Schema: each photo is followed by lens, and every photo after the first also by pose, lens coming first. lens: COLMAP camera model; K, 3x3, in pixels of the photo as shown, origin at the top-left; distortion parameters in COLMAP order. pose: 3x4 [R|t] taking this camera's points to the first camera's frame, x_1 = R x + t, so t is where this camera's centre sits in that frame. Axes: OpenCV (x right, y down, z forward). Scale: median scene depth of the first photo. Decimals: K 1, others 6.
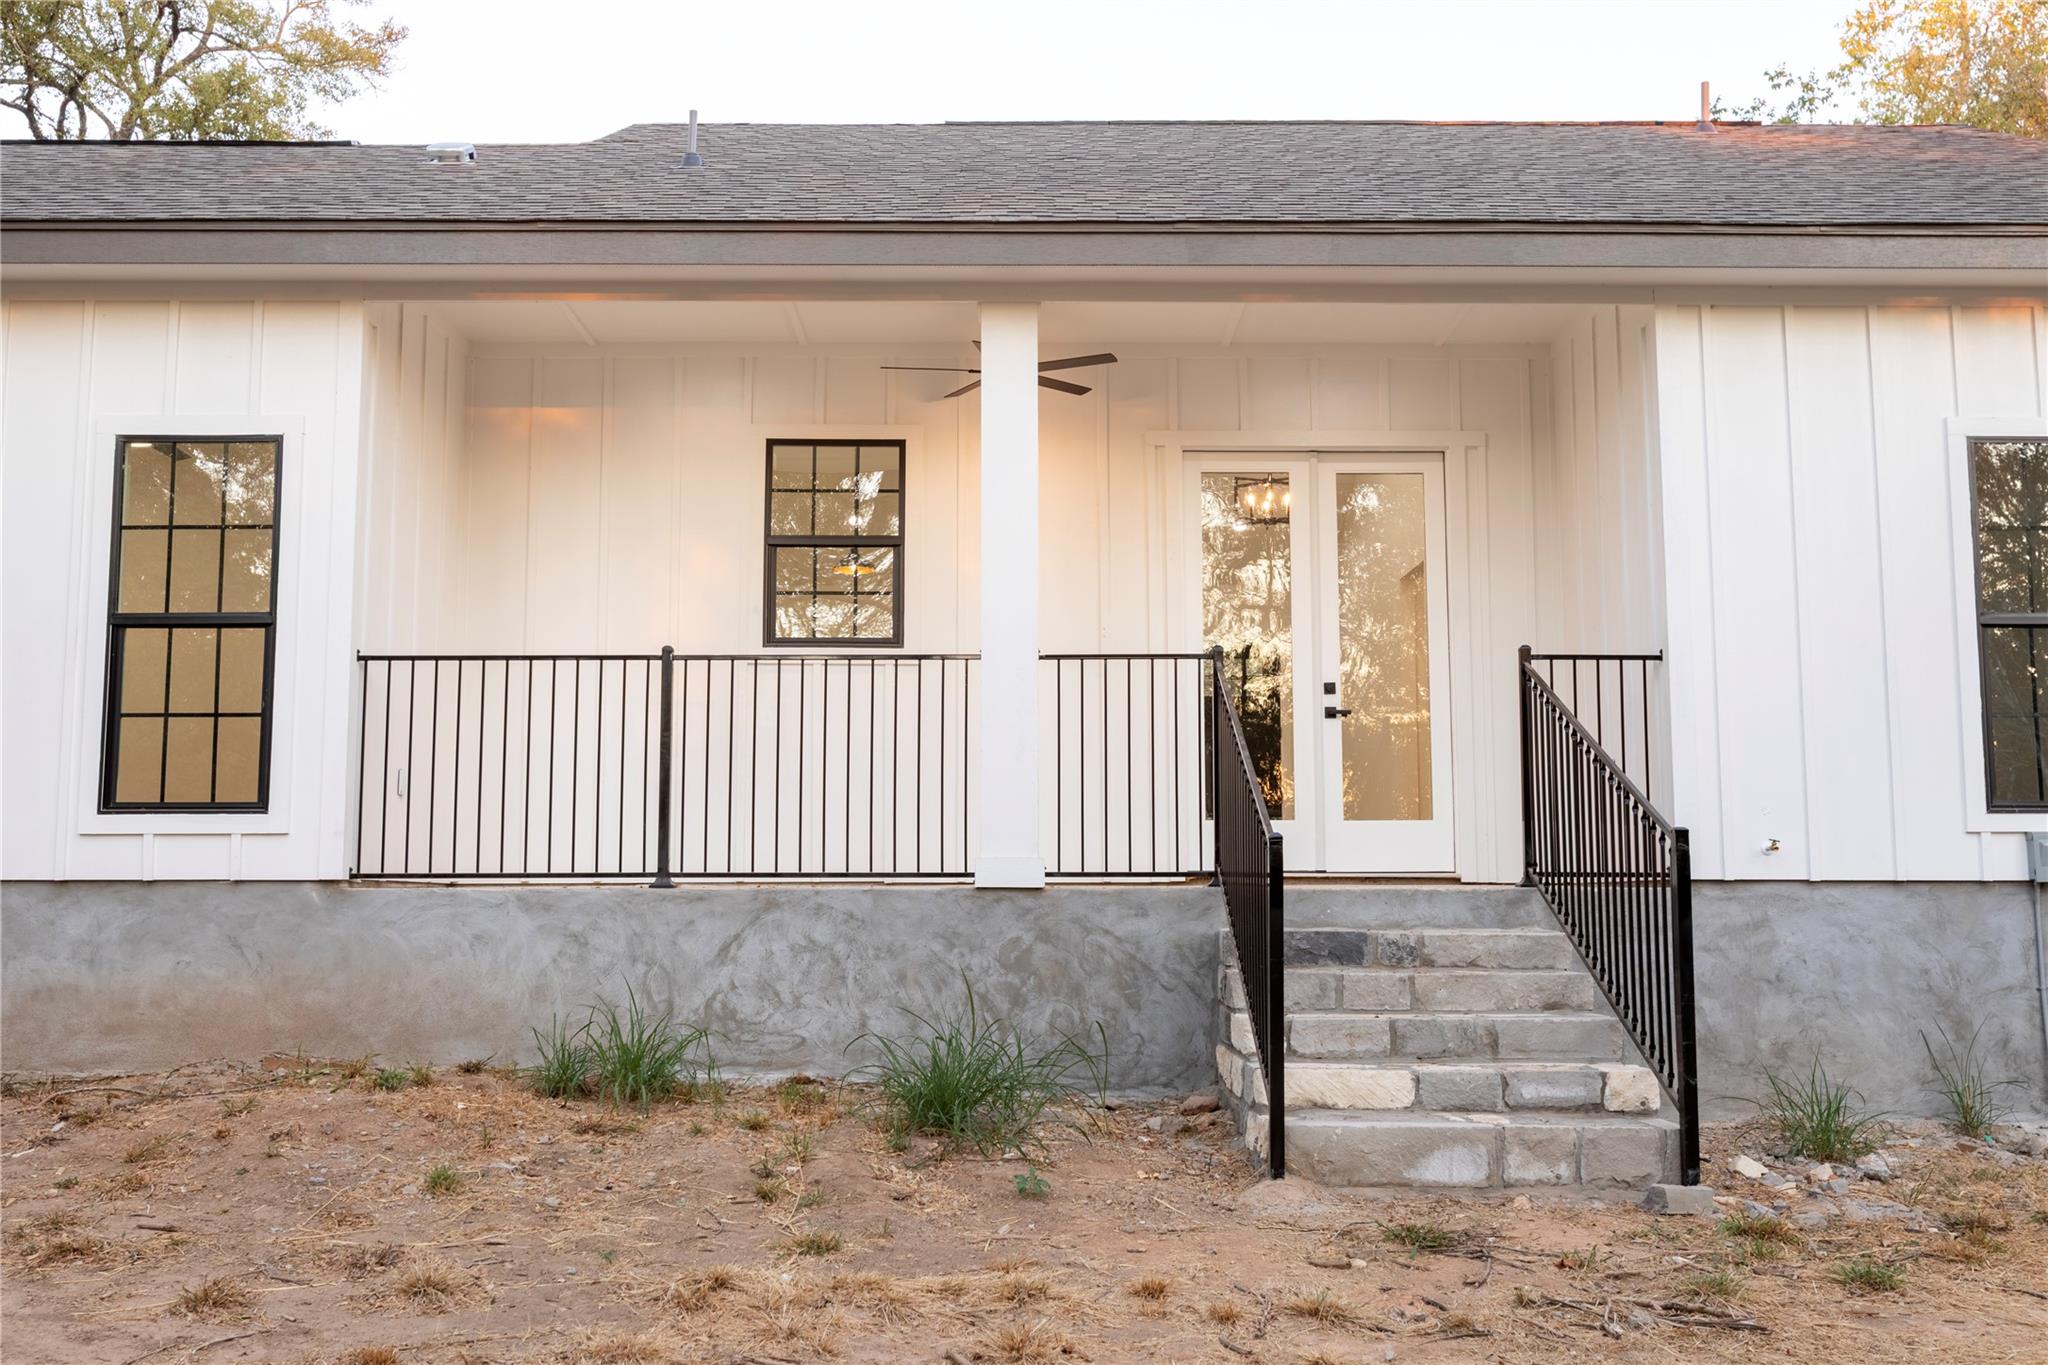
lens RADIAL K [[2097.9, 0, 1029.9], [0, 2097.9, 686.5], [0, 0, 1]] dist [0.018008, 0.000000]
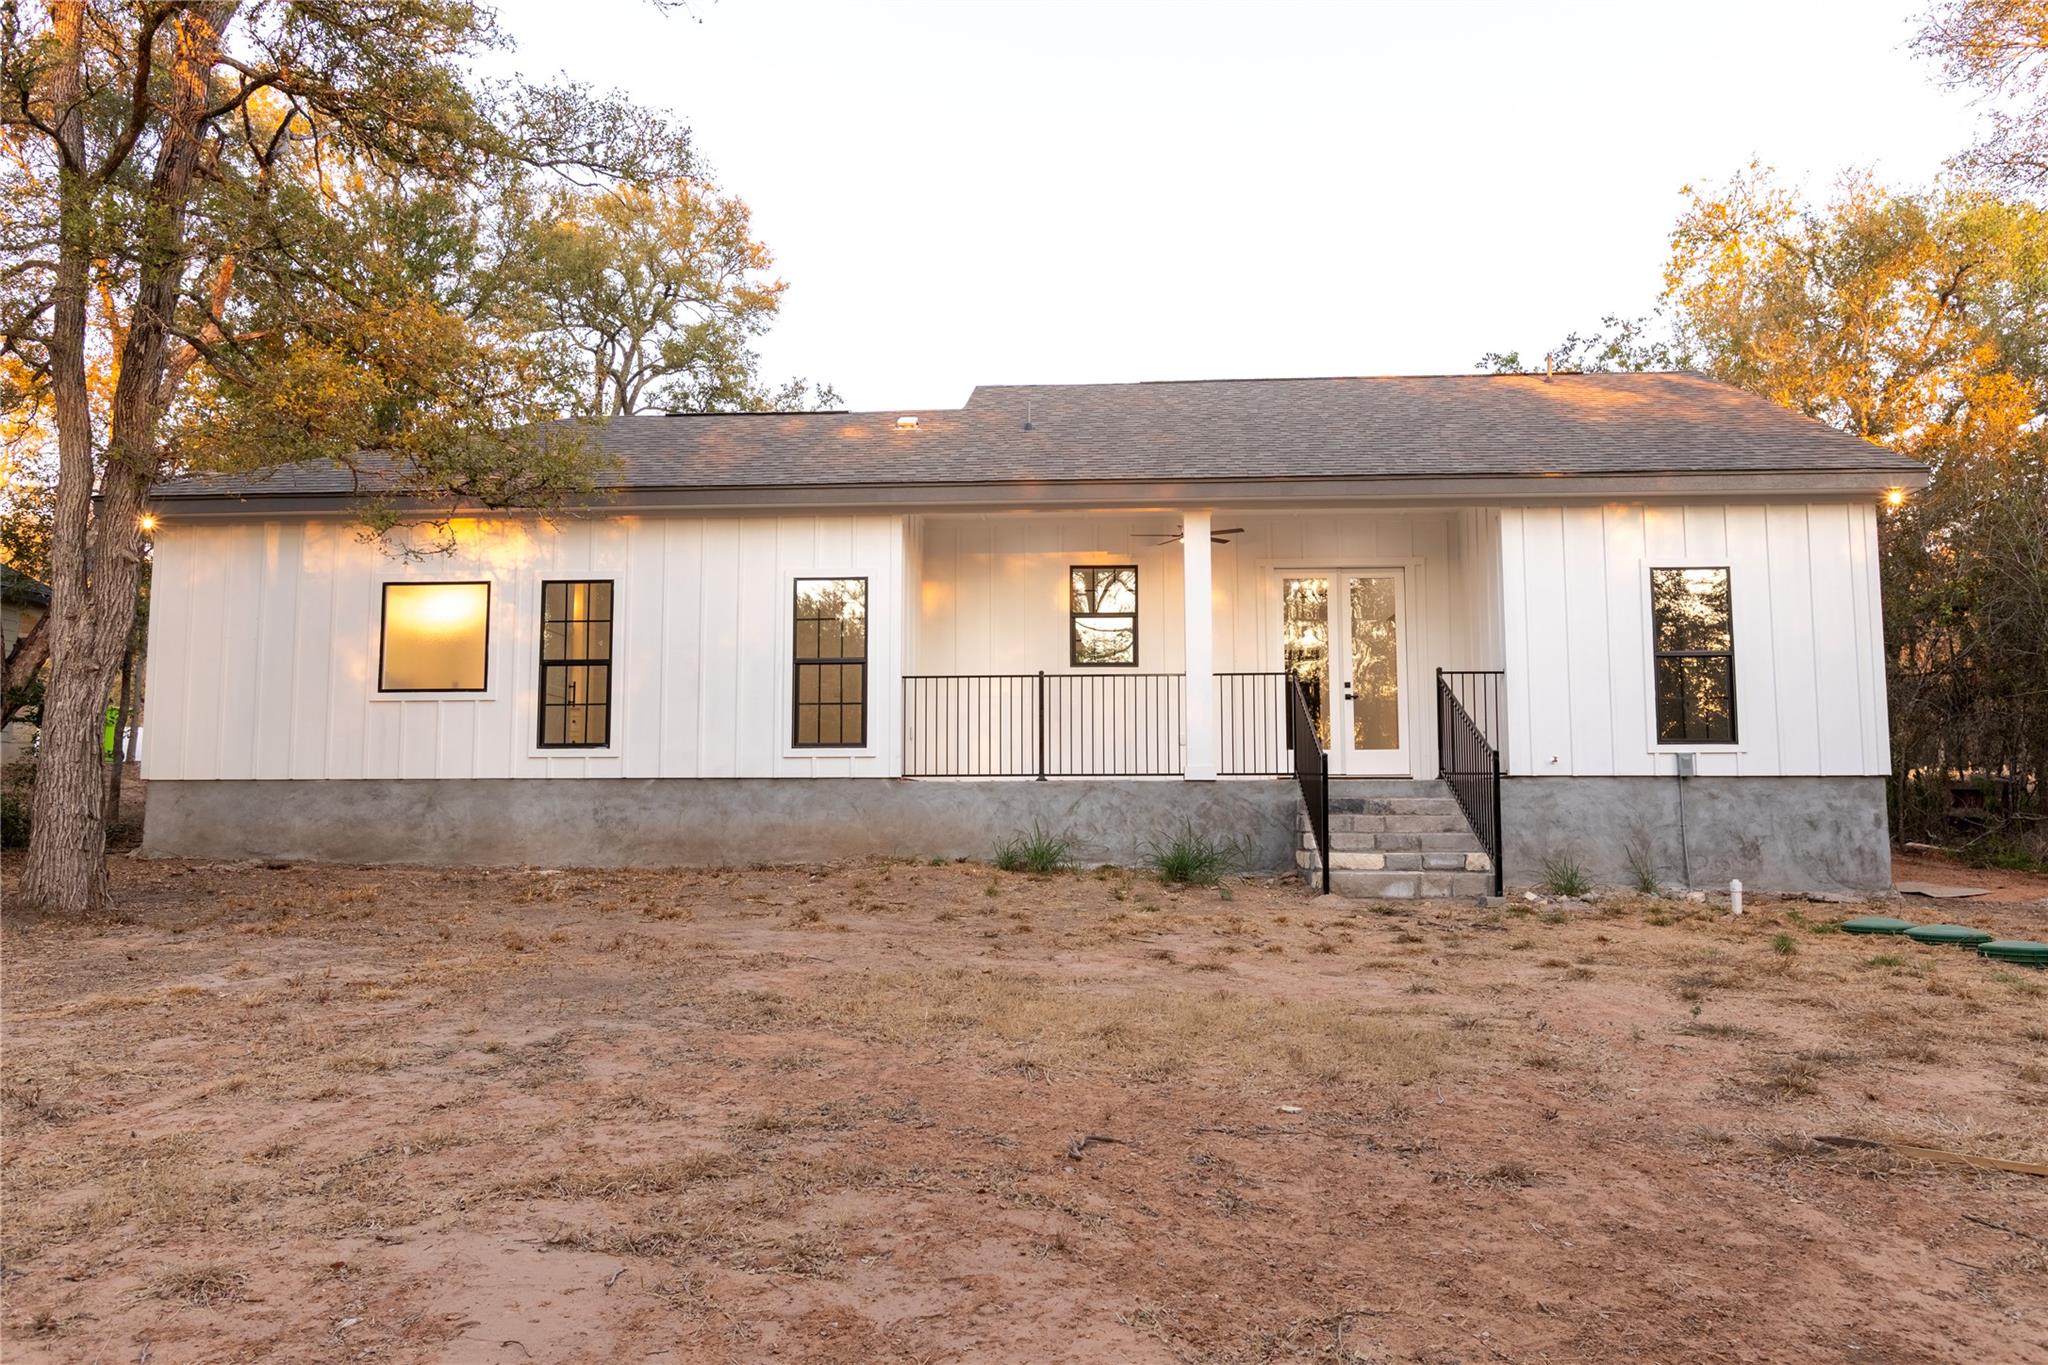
lens RADIAL K [[1481.5, 0, 1013.8], [0, 1481.5, 675.9], [0, 0, 1]] dist [0.003239, 0.001994]
pose [[0.996597, -0.008005, -0.082037, -0.076633], [0.008857, 0.999910, 0.010031, -0.031001], [0.081949, -0.010724, 0.996579, -0.565606]]
